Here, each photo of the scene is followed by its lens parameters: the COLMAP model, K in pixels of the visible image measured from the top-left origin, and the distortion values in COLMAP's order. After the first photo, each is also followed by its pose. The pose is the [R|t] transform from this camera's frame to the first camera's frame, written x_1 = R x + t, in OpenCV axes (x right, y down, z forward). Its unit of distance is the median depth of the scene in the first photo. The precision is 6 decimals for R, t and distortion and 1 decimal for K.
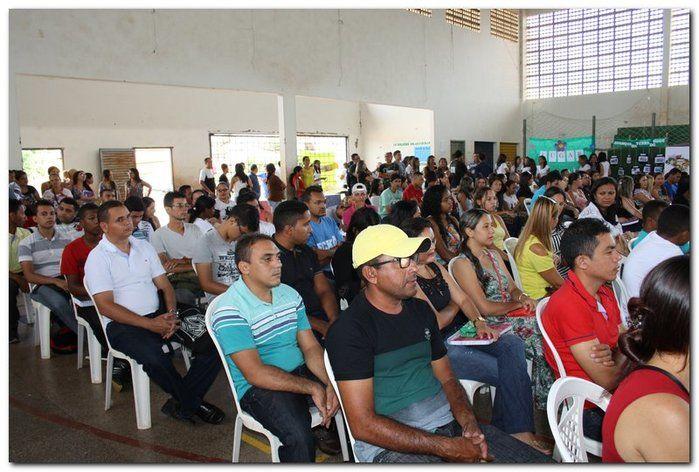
lens RADIAL K [[568.3, 0, 349.5], [0, 568.3, 236.0], [0, 0, 1]] dist [-0.158868, 0.160496]
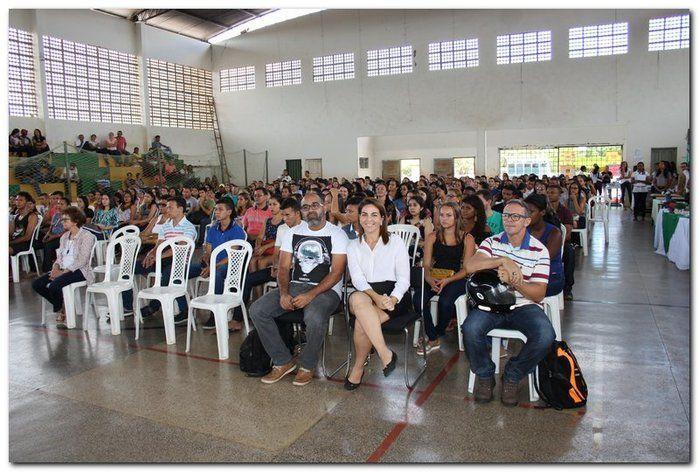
lens RADIAL K [[568.3, 0, 349.5], [0, 568.3, 236.0], [0, 0, 1]] dist [-0.158868, 0.160496]
pose [[0.293443, 0.124009, -0.947899, 1.089853], [-0.103415, 0.989850, 0.097483, -0.028210], [0.950367, 0.069422, 0.303289, 0.030344]]
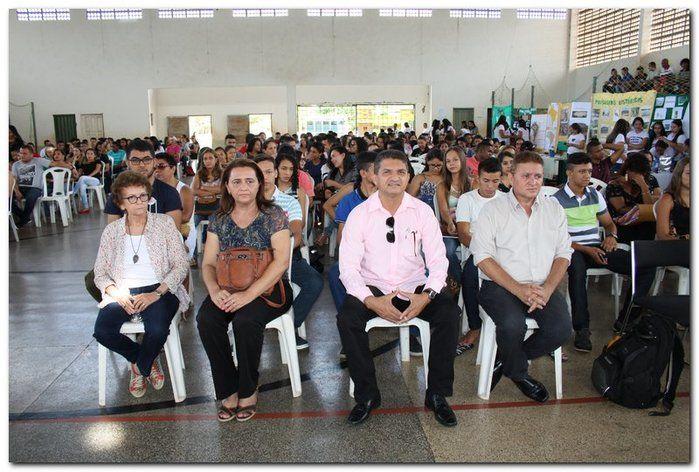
lens RADIAL K [[568.3, 0, 349.5], [0, 568.3, 236.0], [0, 0, 1]] dist [-0.158868, 0.160496]
pose [[0.719728, 0.149512, -0.677966, 0.897846], [-0.095348, 0.988569, 0.116787, -0.003971], [0.687678, -0.019412, 0.725756, -0.116733]]
